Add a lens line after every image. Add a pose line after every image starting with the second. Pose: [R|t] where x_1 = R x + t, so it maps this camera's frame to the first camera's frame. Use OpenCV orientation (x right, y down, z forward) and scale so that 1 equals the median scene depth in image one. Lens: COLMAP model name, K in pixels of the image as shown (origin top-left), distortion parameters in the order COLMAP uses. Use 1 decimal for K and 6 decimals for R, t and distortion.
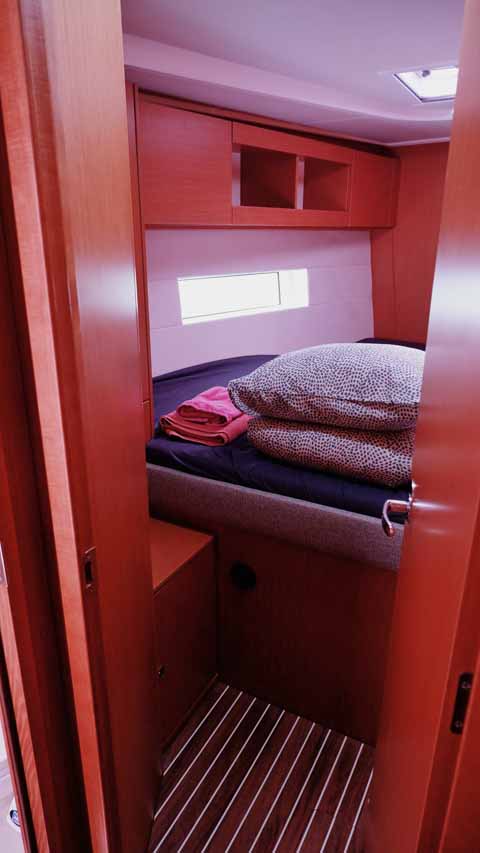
lens RADIAL K [[555.3, 0, 240.8], [0, 555.3, 425.1], [0, 0, 1]] dist [-0.011526, -0.002439]
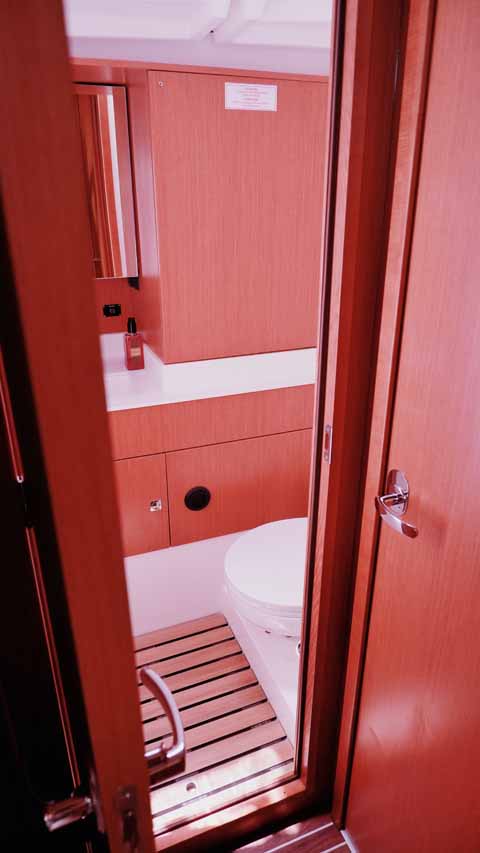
lens RADIAL K [[555.3, 0, 240.9], [0, 555.3, 429.0], [0, 0, 1]] dist [-0.011526, -0.002439]
pose [[0.808577, 0.221009, -0.545306, 0.150115], [-0.188182, 0.975233, 0.116221, 0.097511], [0.557486, 0.008643, 0.830141, -0.306988]]
